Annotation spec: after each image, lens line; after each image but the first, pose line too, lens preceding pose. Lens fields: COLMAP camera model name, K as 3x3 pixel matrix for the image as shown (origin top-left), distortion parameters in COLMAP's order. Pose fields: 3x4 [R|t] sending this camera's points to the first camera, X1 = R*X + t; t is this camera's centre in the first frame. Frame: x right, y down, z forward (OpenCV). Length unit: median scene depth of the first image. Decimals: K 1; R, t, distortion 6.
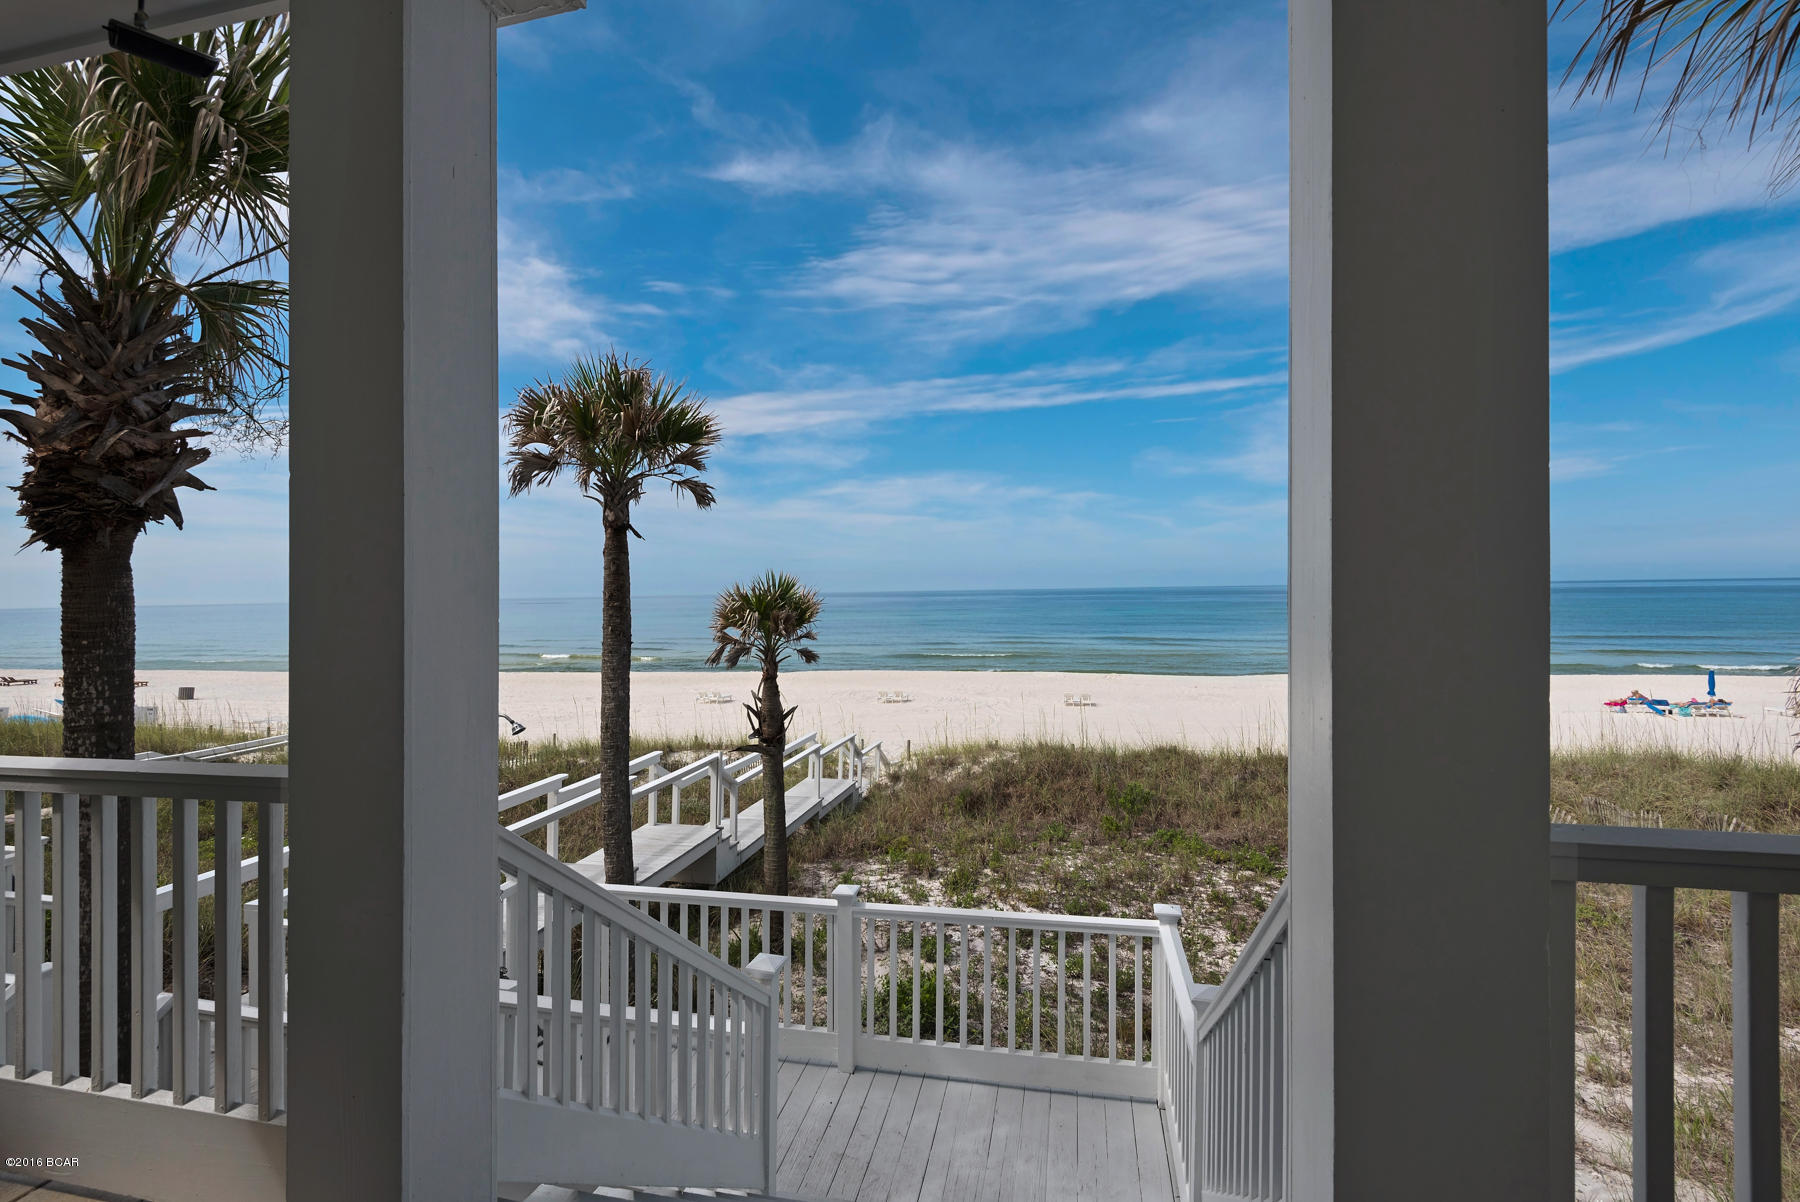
lens RADIAL K [[806.4, 0, 887.1], [0, 806.4, 576.5], [0, 0, 1]] dist [0.019928, -0.016377]
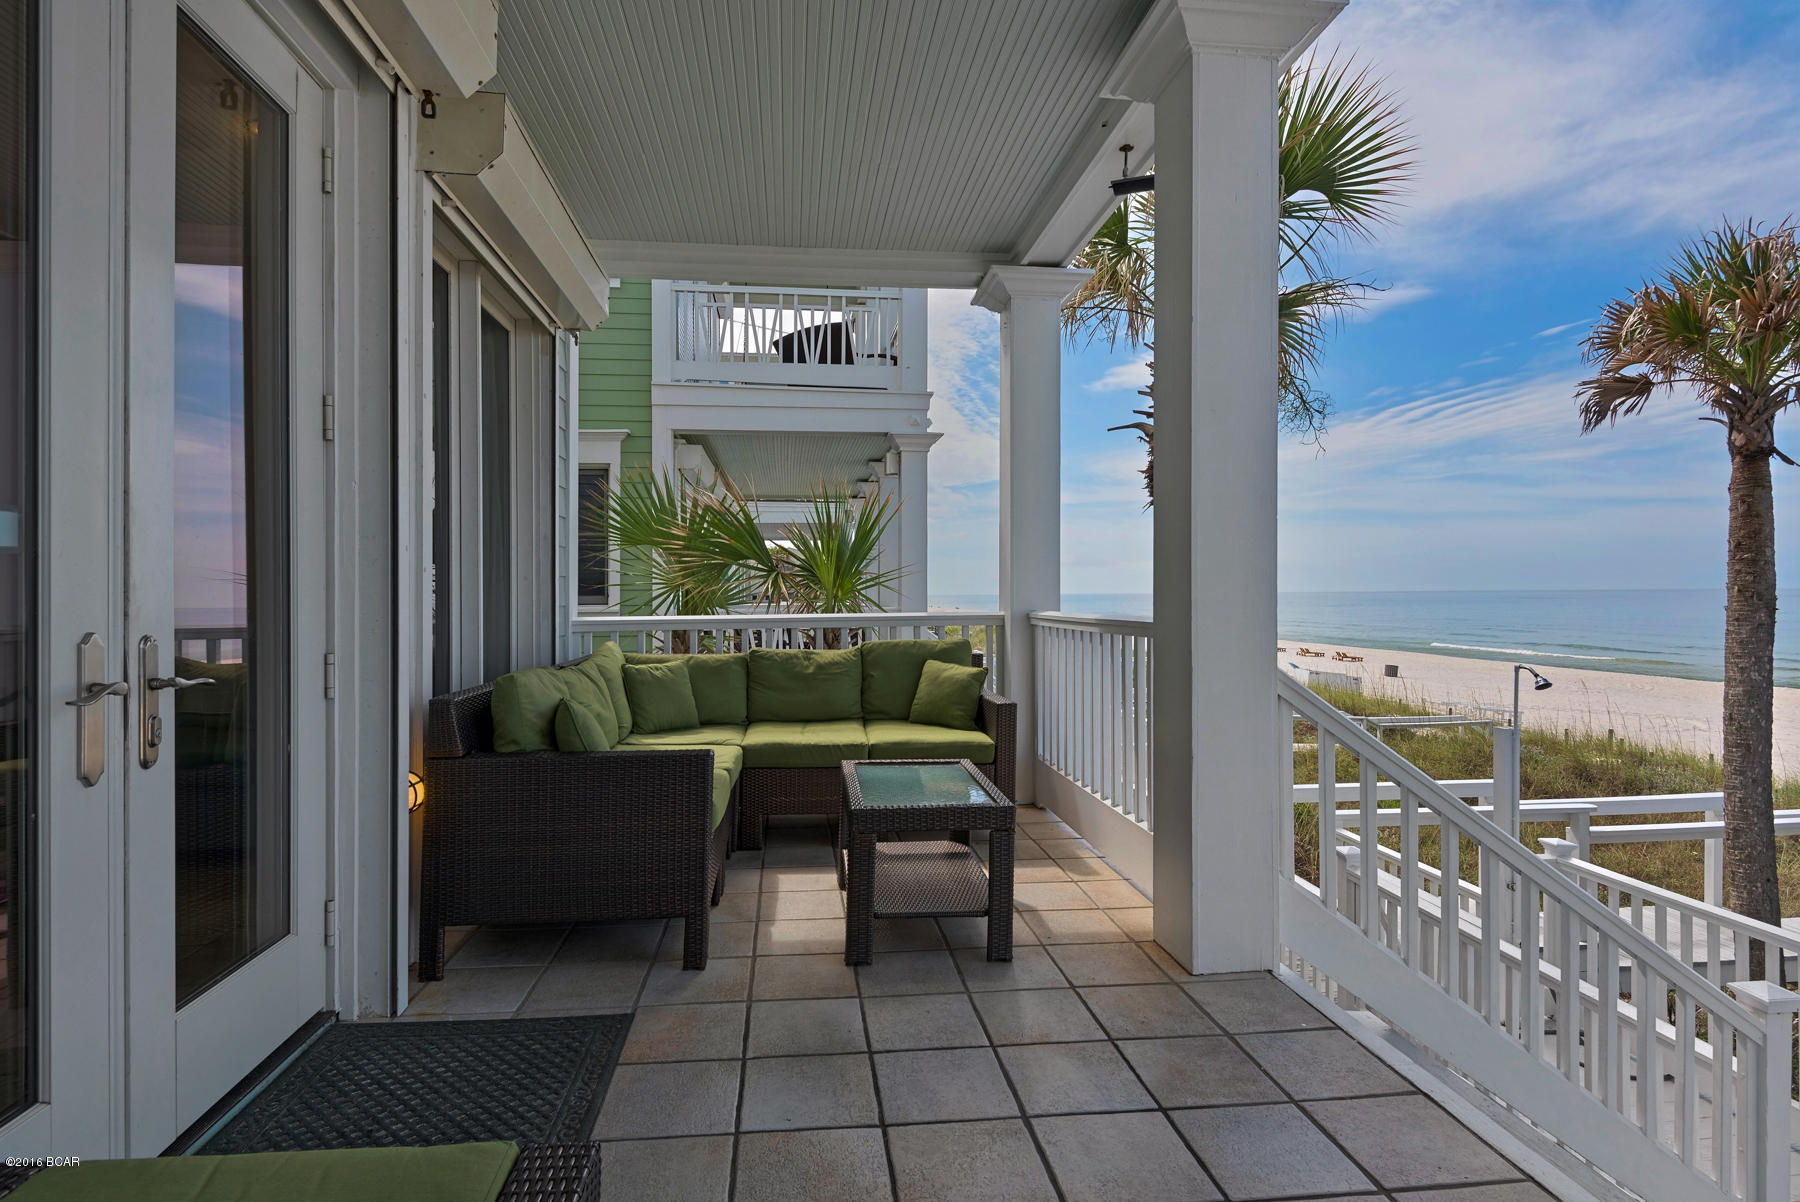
lens RADIAL K [[895.0, 0, 887.9], [0, 895.0, 565.3], [0, 0, 1]] dist [0.021279, -0.000313]
pose [[0.327682, -0.011010, -0.944724, 0.196986], [0.012818, 0.999892, -0.007207, 0.038021], [0.944701, -0.009748, 0.327787, -0.026202]]
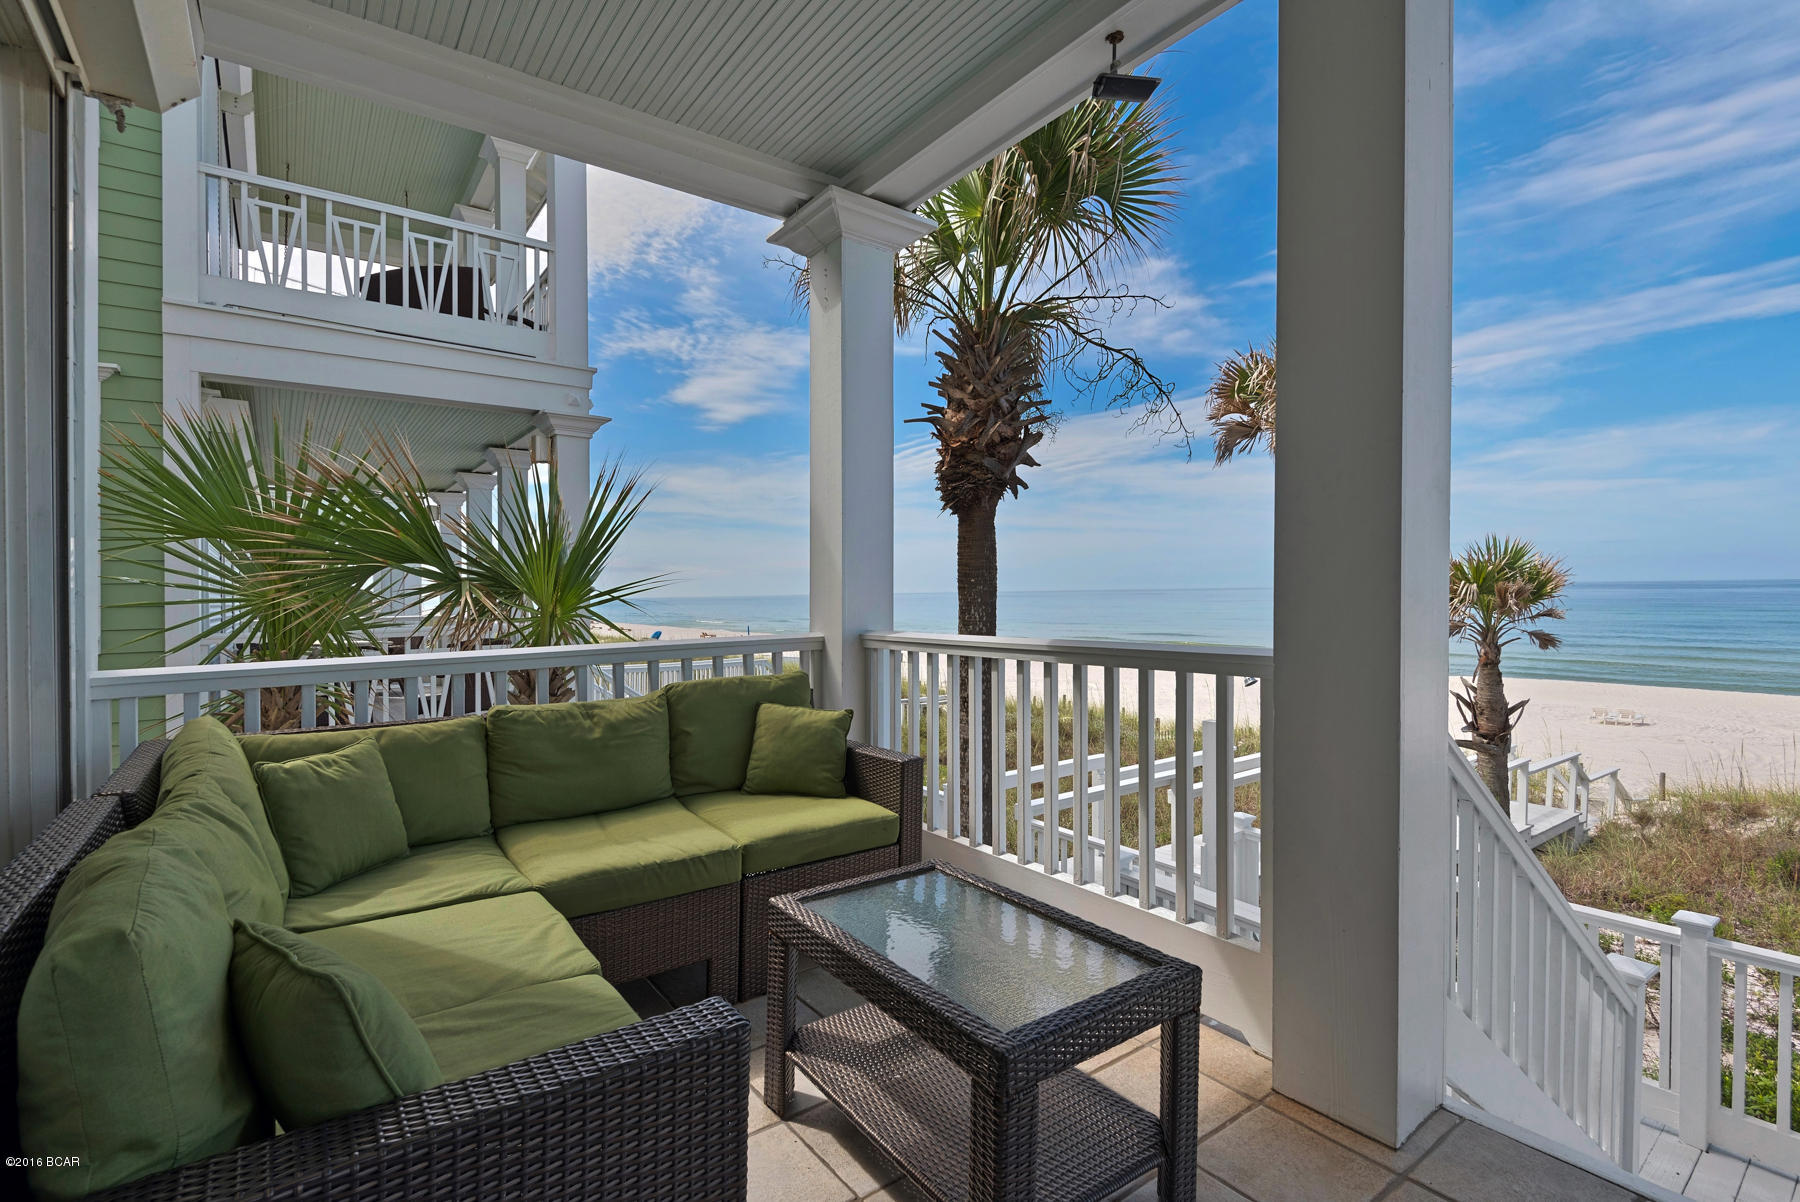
lens RADIAL K [[806.4, 0, 887.1], [0, 806.4, 576.5], [0, 0, 1]] dist [0.019928, -0.016377]
pose [[0.764149, -0.004662, -0.645023, -0.107882], [0.010147, 0.999937, 0.004795, 0.033577], [0.644960, -0.010209, 0.764148, -0.073814]]
